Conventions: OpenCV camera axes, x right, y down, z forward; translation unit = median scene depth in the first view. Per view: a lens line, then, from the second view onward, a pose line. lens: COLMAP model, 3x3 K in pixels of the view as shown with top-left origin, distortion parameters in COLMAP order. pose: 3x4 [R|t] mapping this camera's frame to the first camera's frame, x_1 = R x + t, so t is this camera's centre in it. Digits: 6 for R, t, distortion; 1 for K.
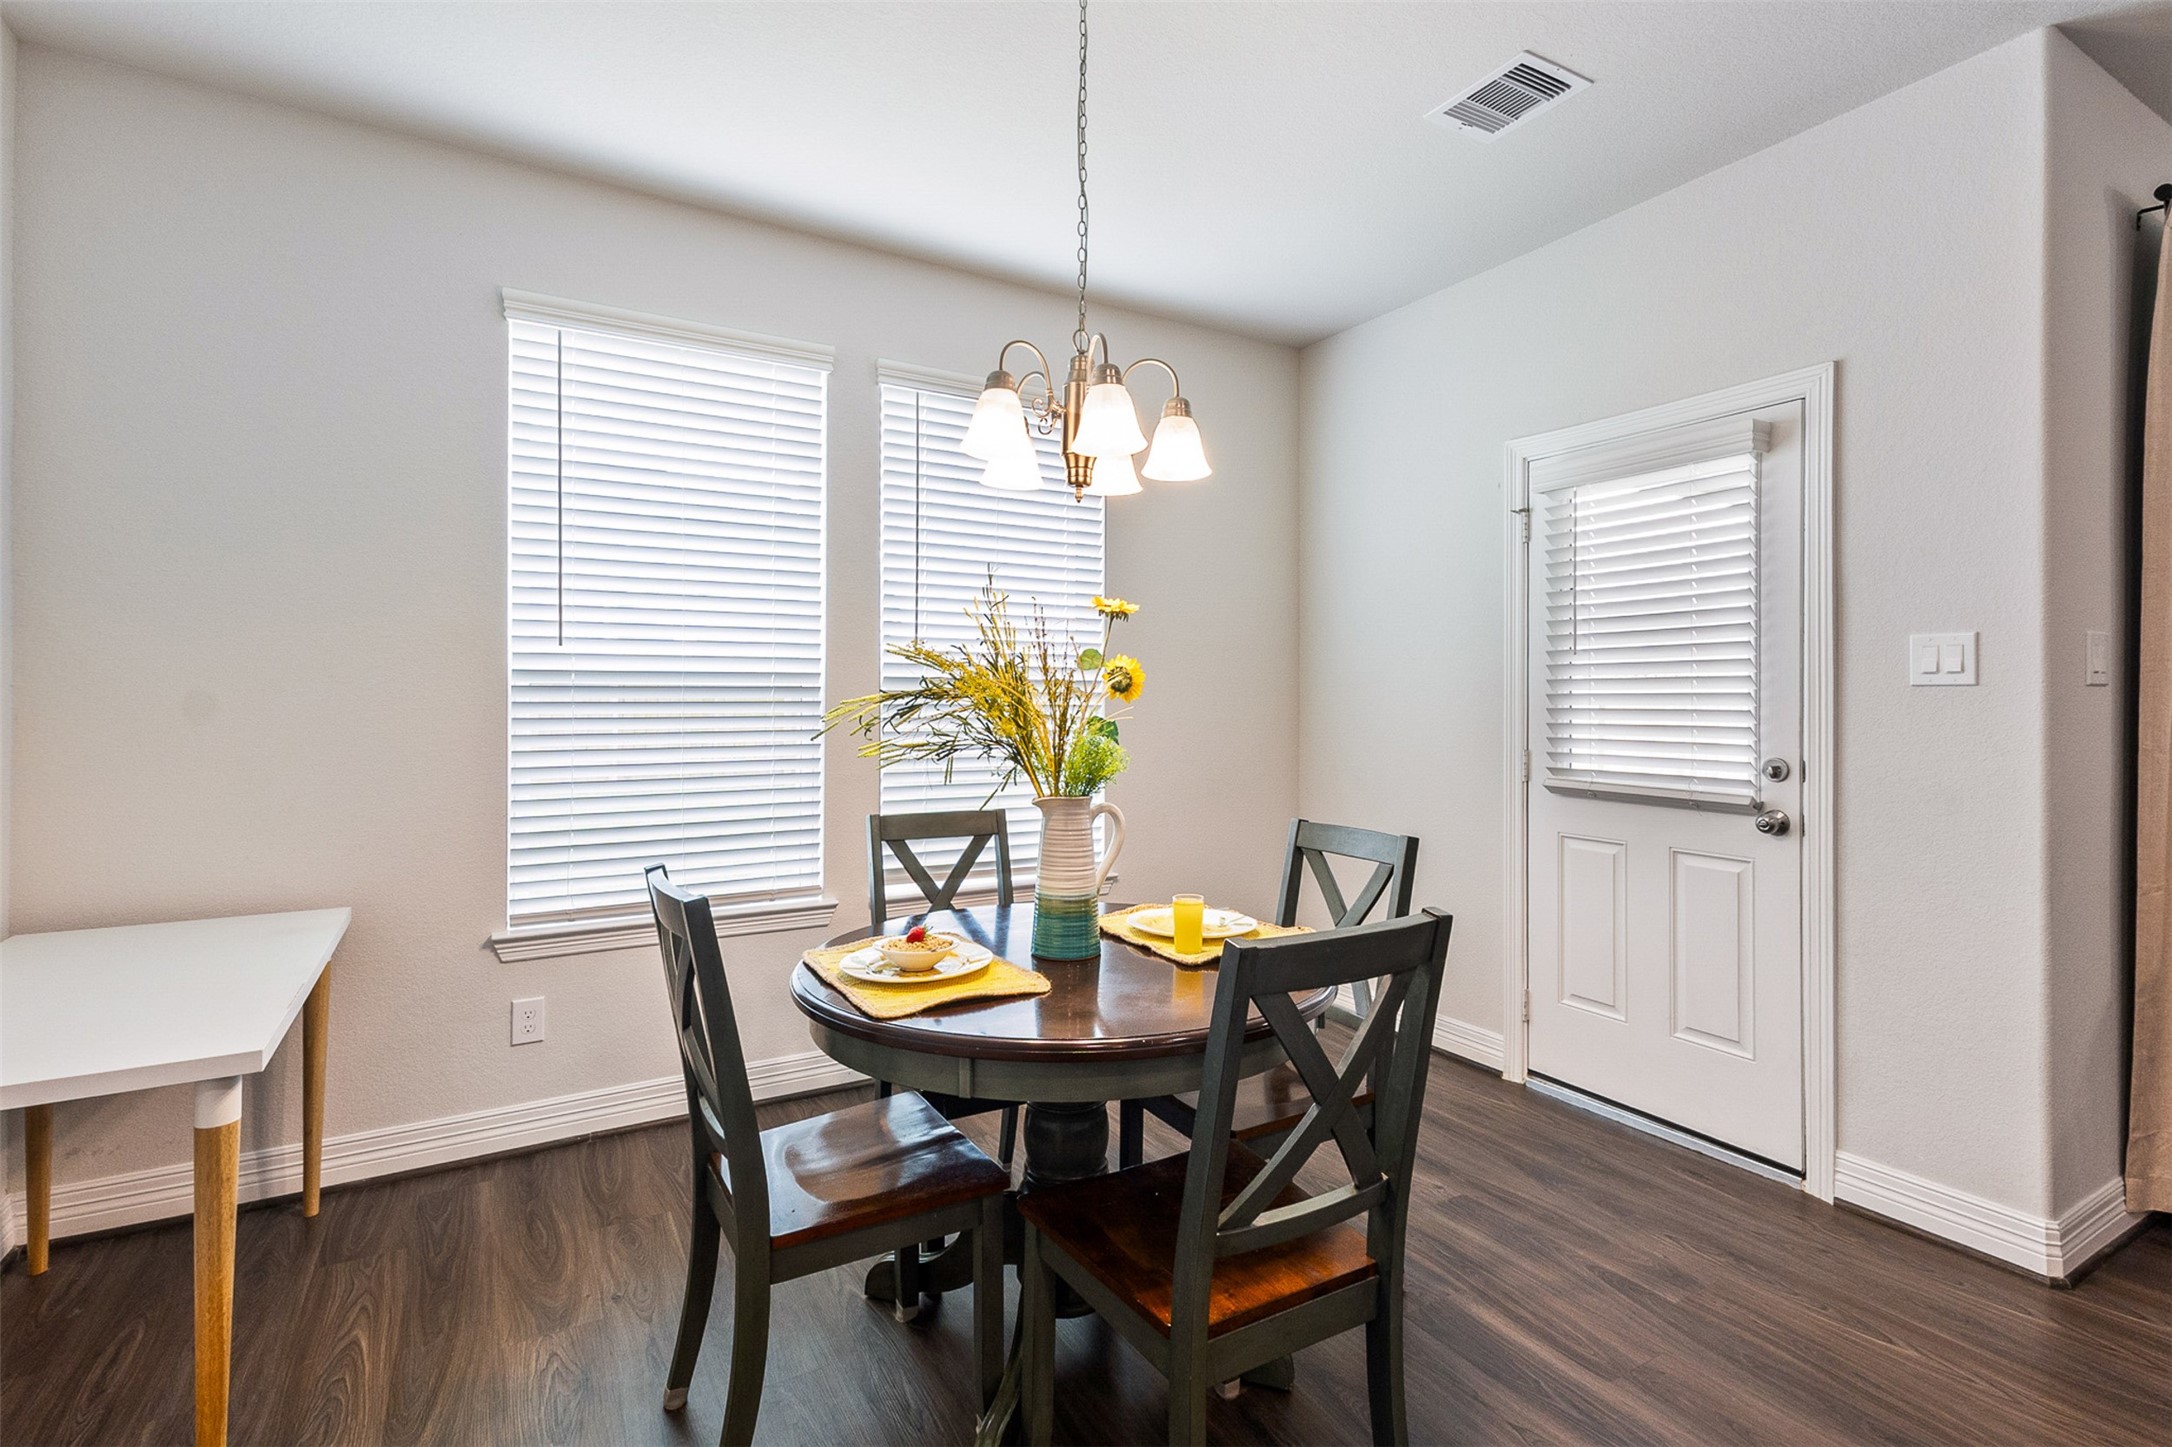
lens RADIAL K [[1018.0, 0, 1081.4], [0, 1018.0, 705.3], [0, 0, 1]] dist [0.020533, -0.004978]
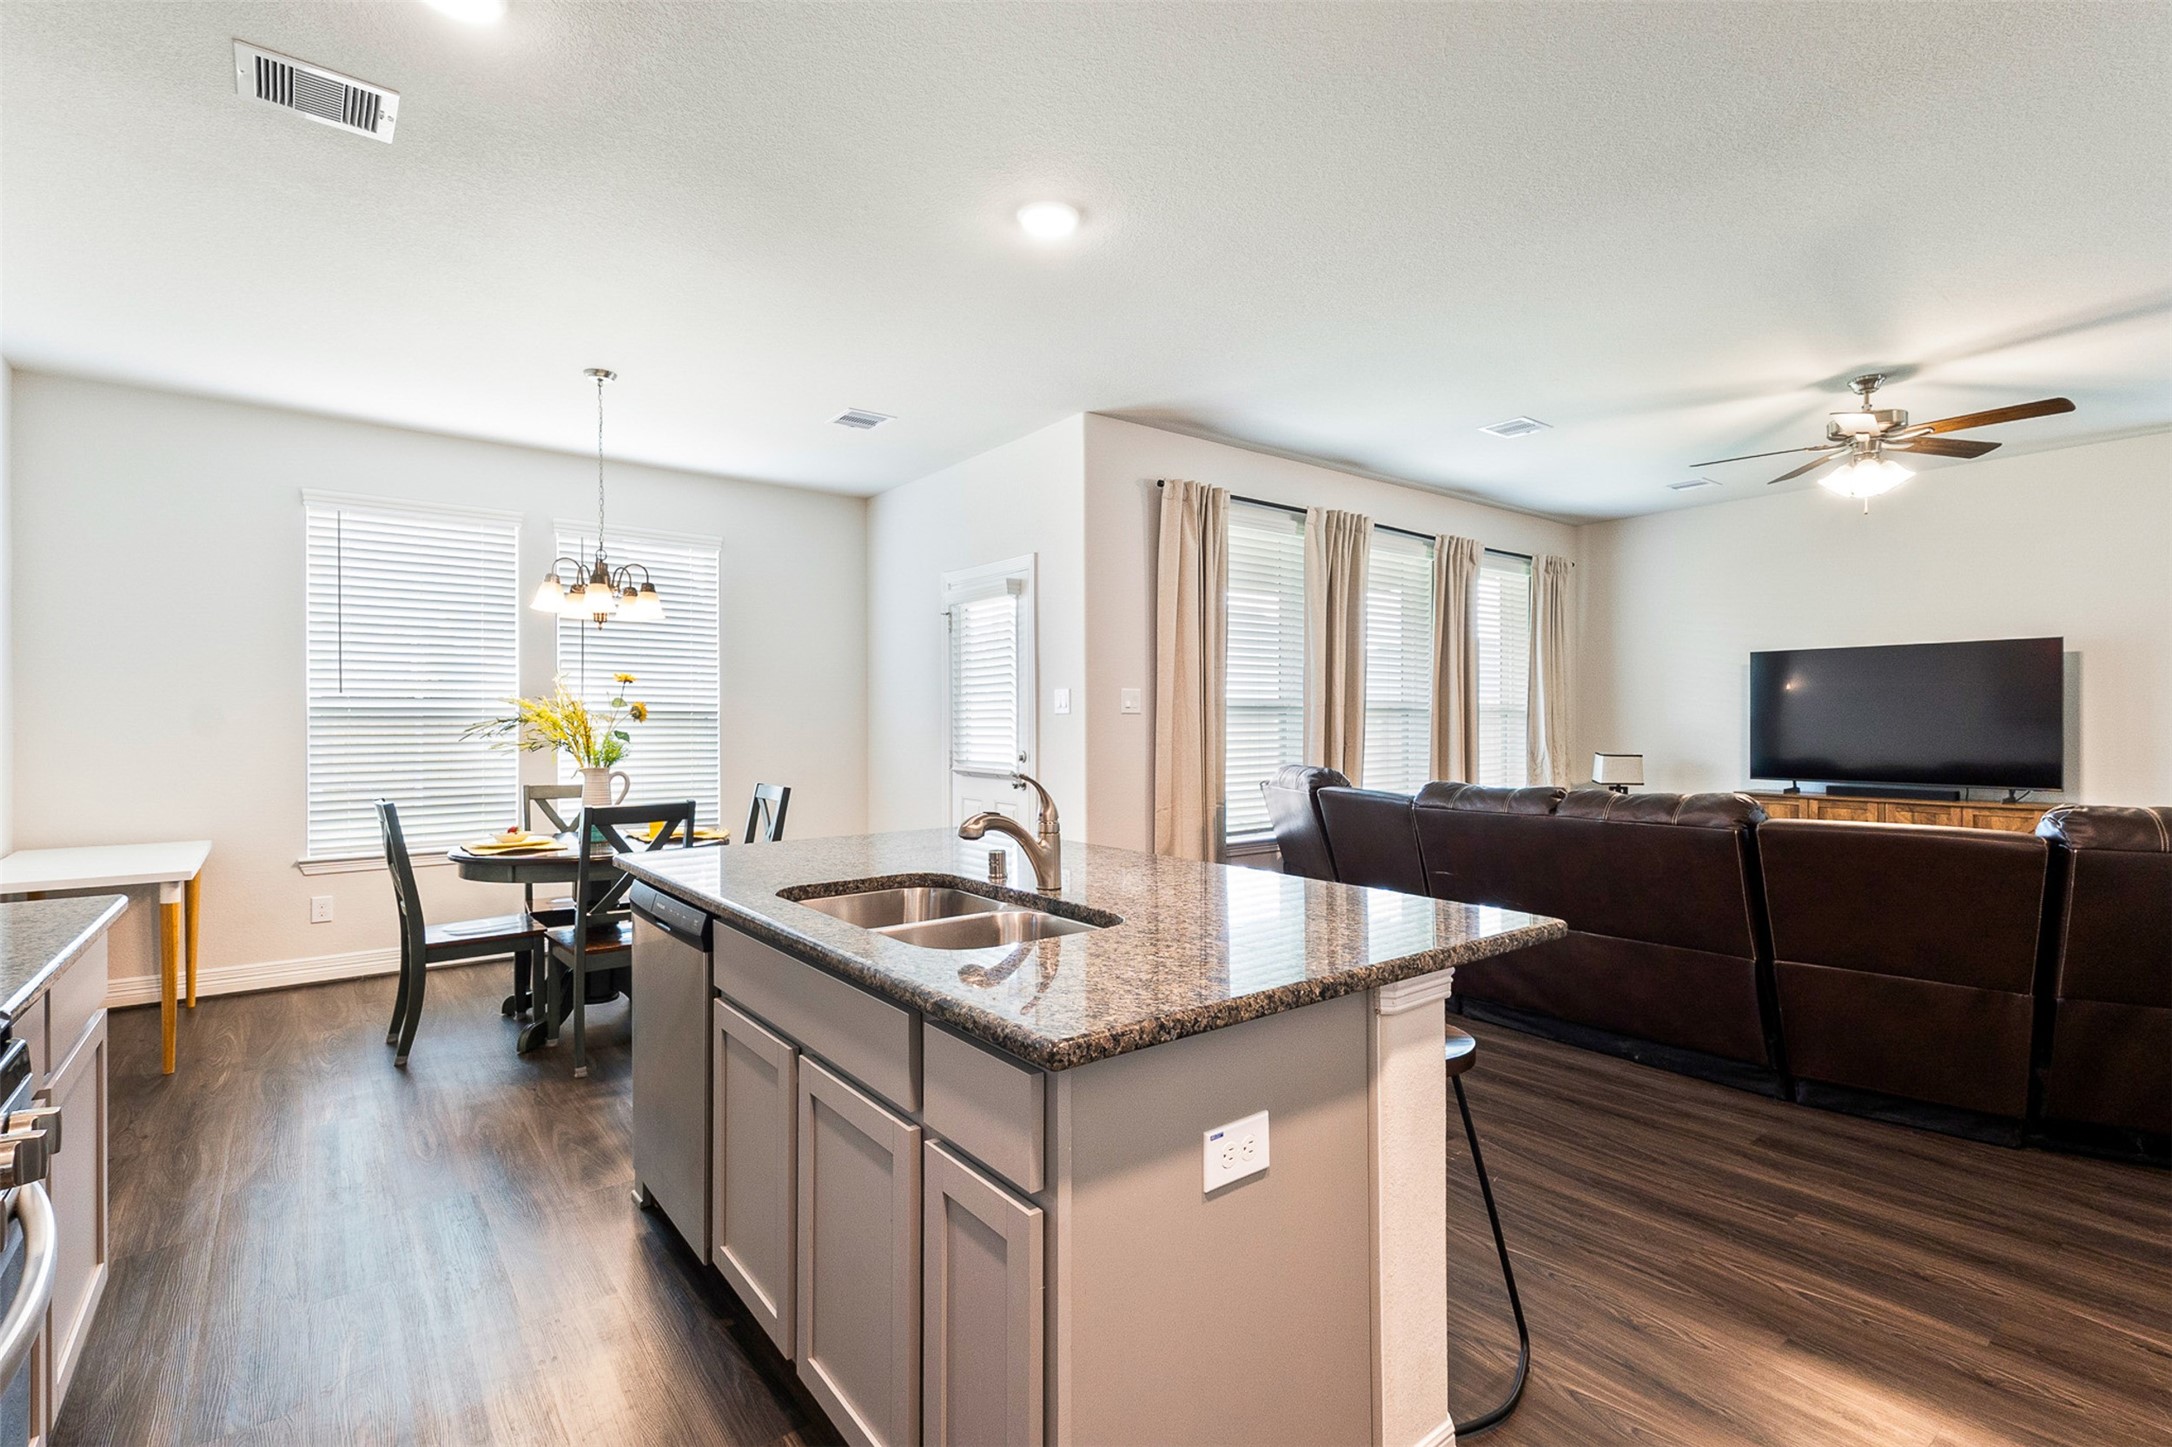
lens RADIAL K [[1018.0, 0, 1097.0], [0, 1018.0, 735.2], [0, 0, 1]] dist [0.020533, -0.004978]
pose [[0.990518, -0.007162, 0.137194, 0.561944], [0.006628, 0.999969, 0.004349, 0.015234], [-0.137221, -0.003398, 0.990535, -0.971301]]
